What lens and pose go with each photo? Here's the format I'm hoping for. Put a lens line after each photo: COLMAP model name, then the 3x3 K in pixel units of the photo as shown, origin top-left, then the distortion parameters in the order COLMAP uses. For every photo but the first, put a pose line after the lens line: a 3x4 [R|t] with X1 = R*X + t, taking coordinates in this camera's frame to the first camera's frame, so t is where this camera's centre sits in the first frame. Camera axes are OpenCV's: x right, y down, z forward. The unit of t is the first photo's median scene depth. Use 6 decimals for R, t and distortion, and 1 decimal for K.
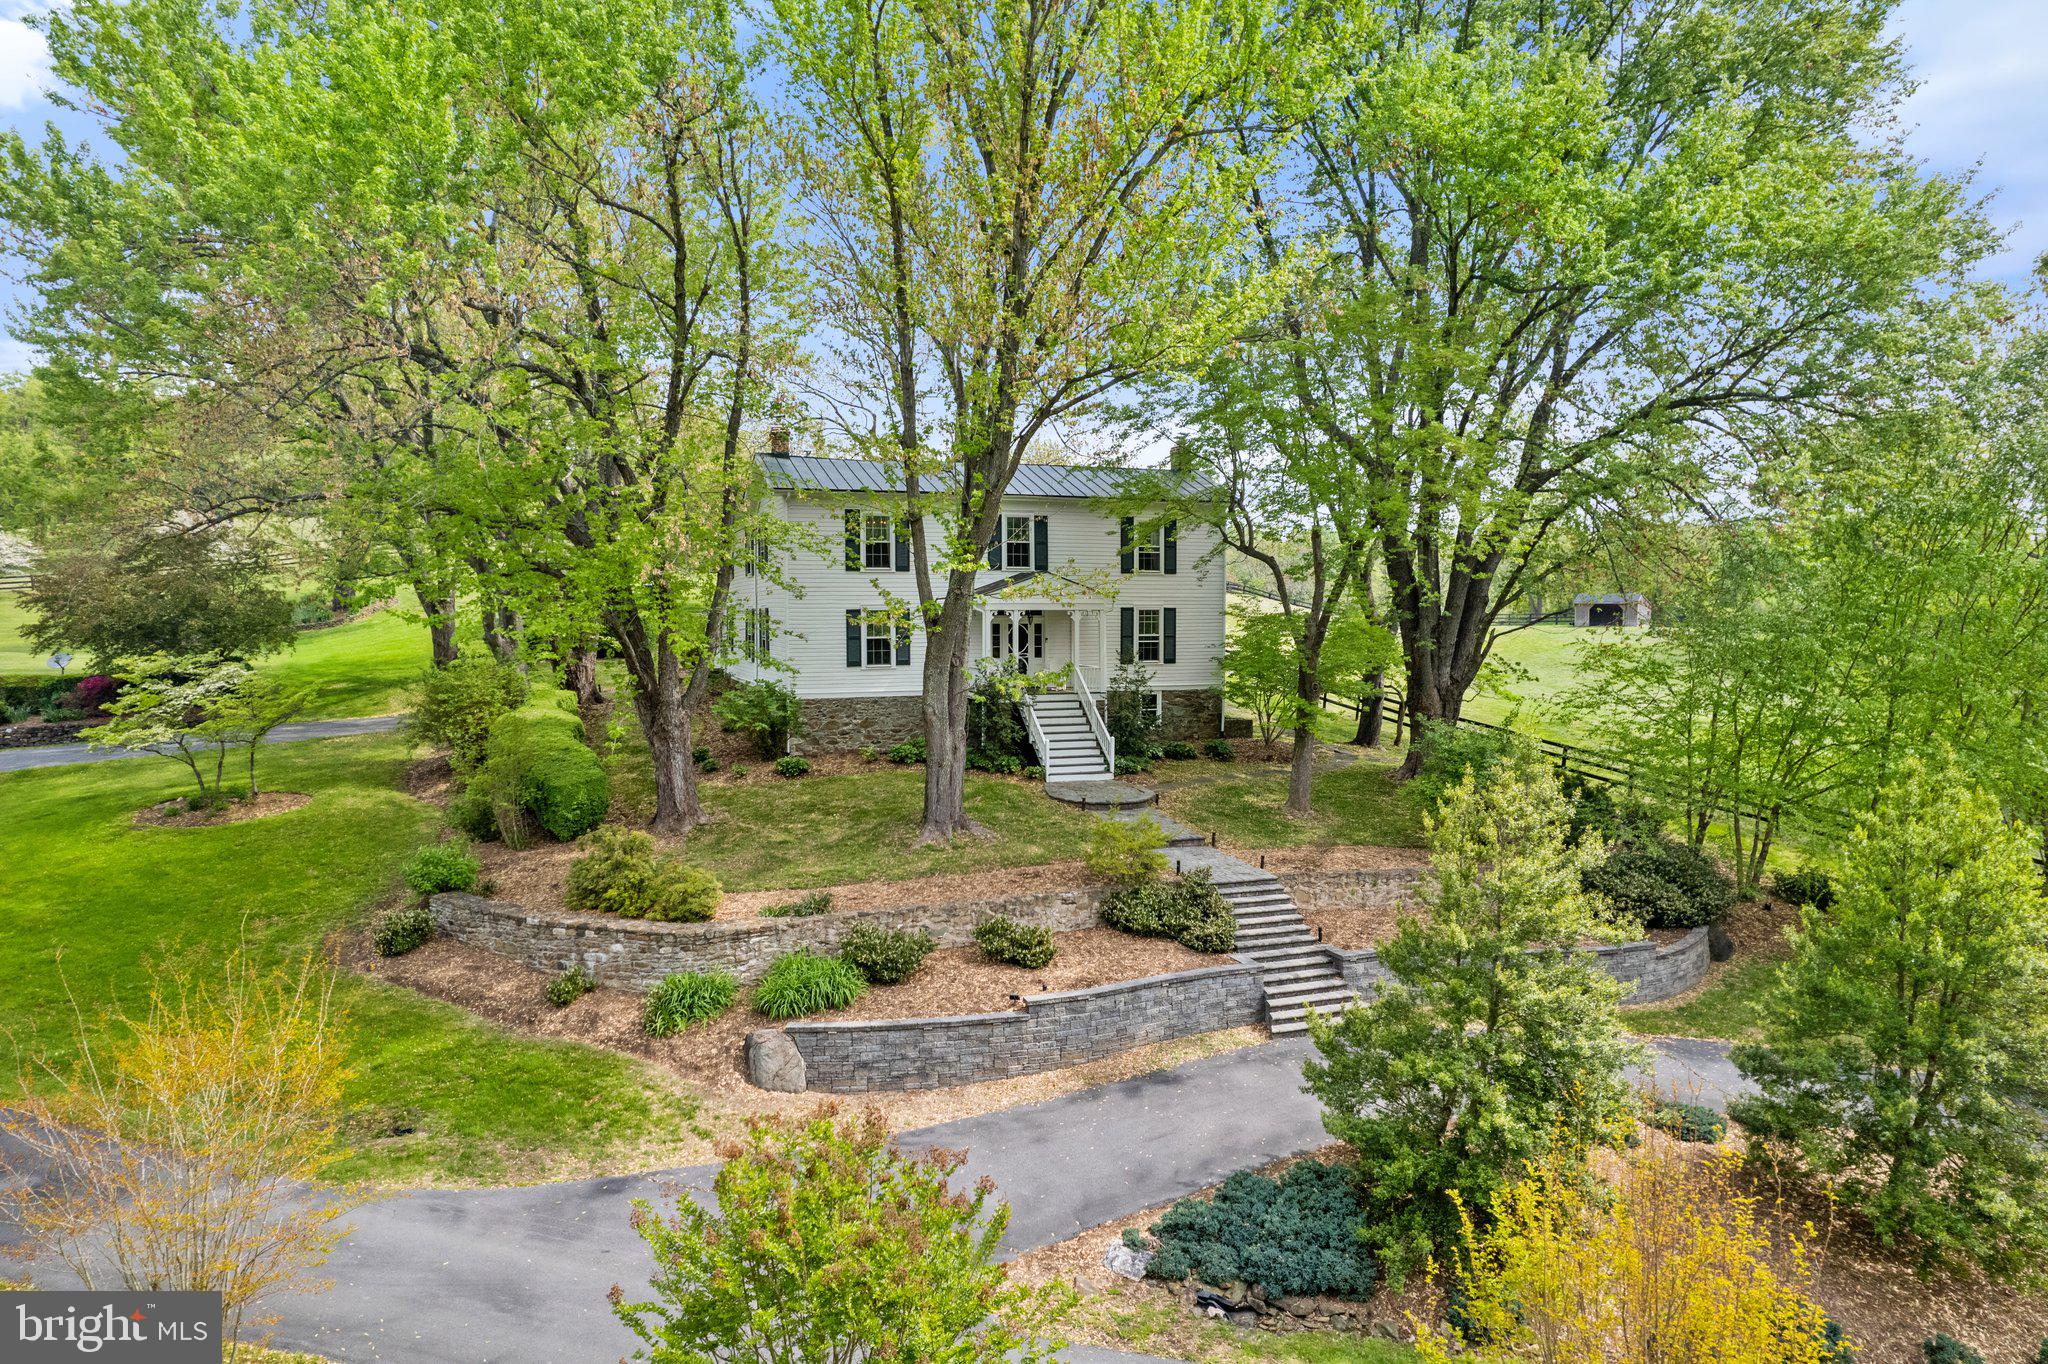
lens RADIAL K [[1555.2, 0, 1010.4], [0, 1555.2, 723.2], [0, 0, 1]] dist [-0.035486, -0.001511]
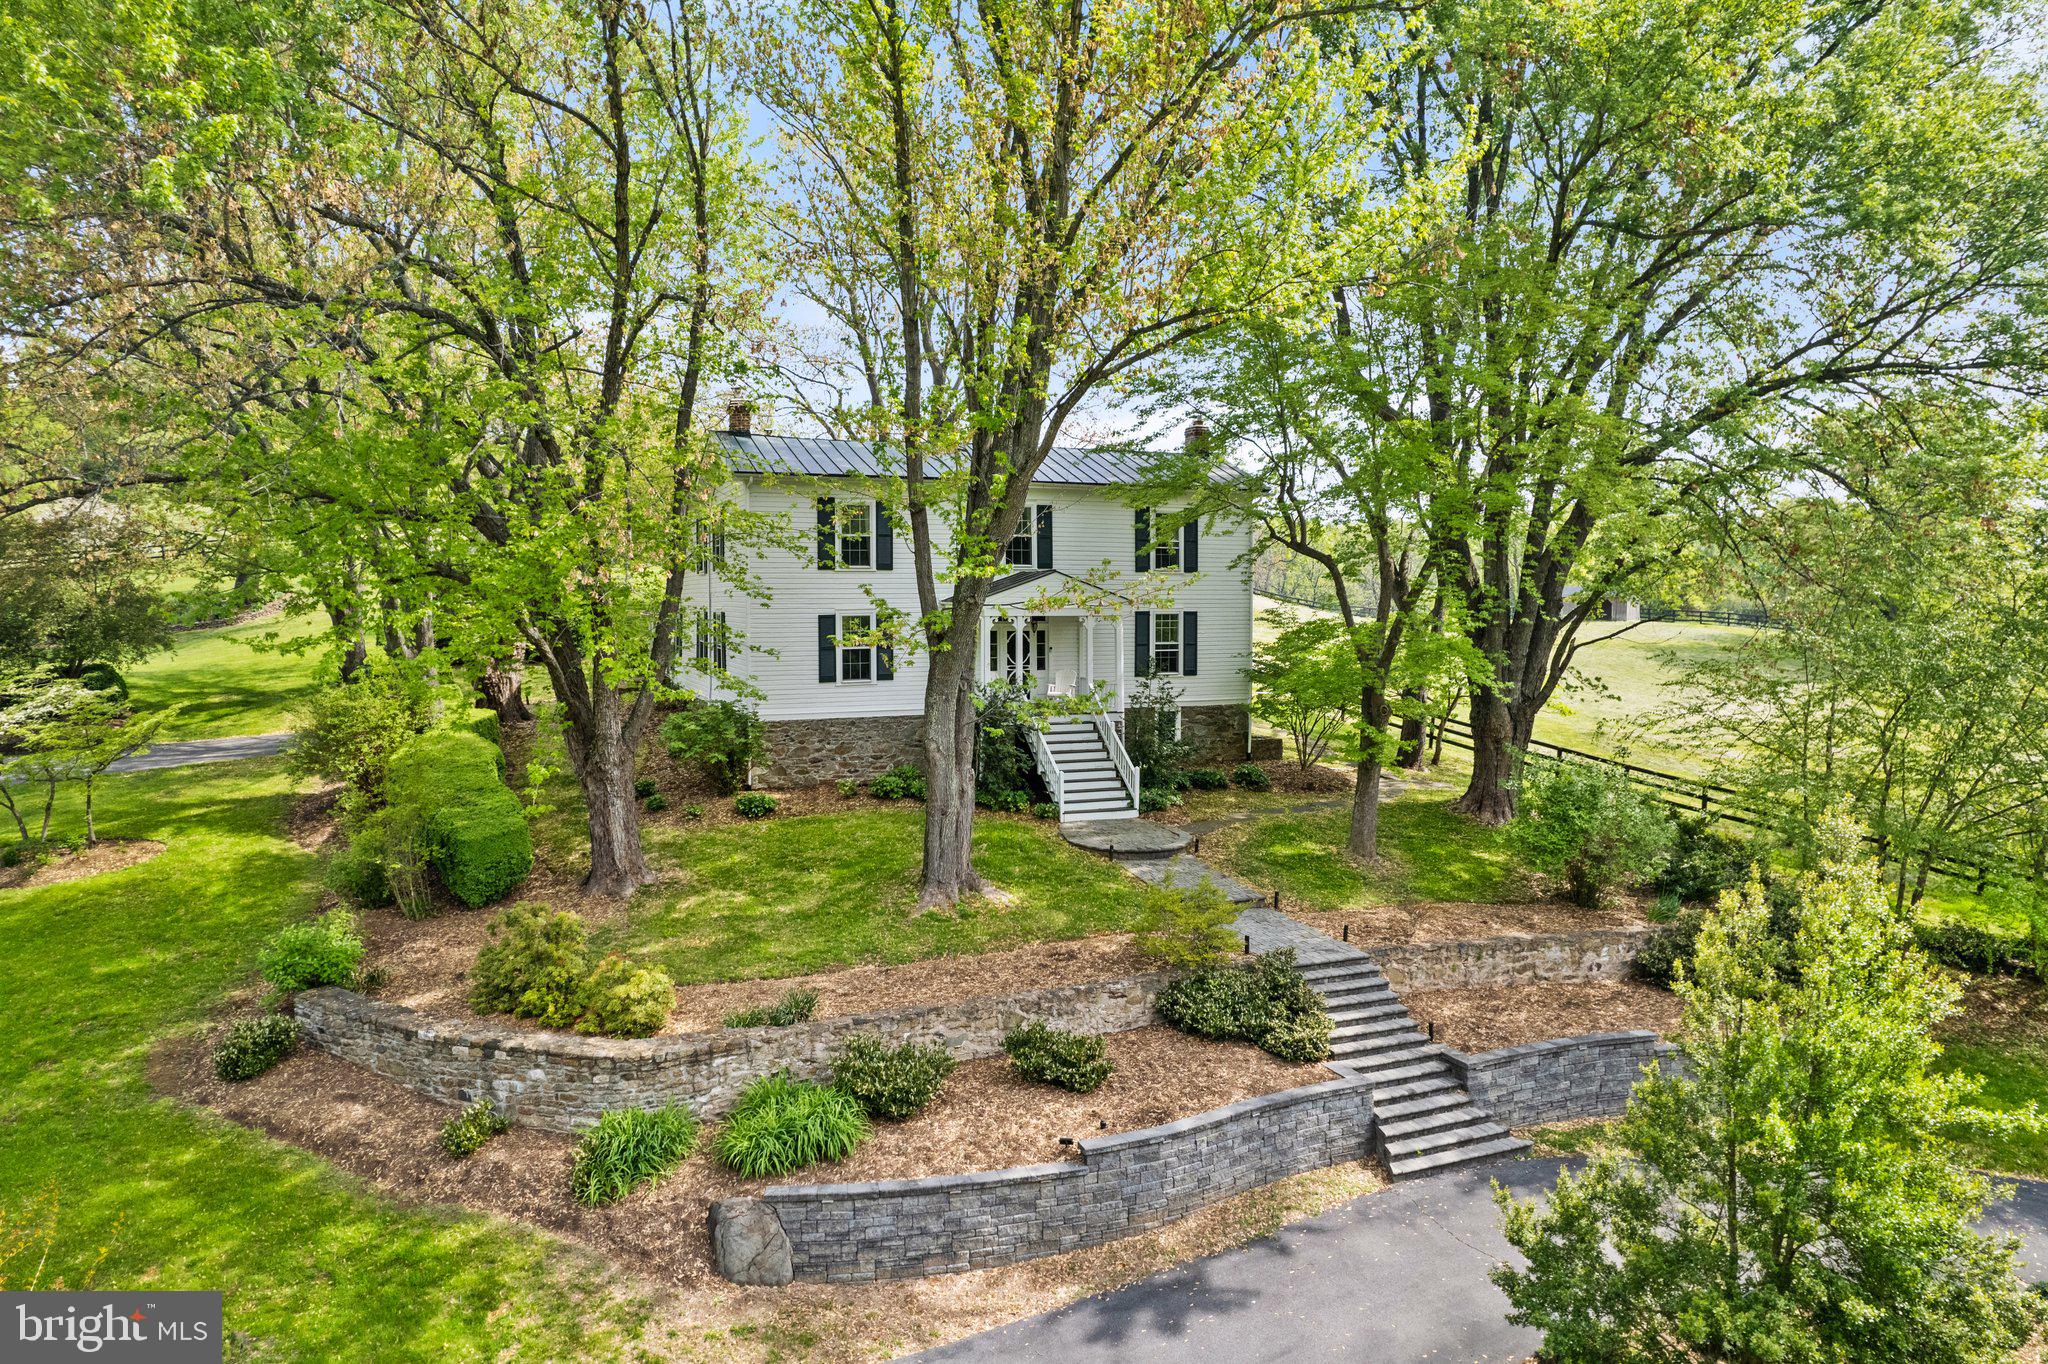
lens RADIAL K [[1524.2, 0, 1024.0], [0, 1524.2, 682.0], [0, 0, 1]] dist [-0.080929, 0.114242]
pose [[0.998746, -0.001579, 0.050043, -0.044793], [0.002358, 0.999877, -0.015510, -0.029858], [-0.050012, 0.015608, 0.998627, 0.212744]]
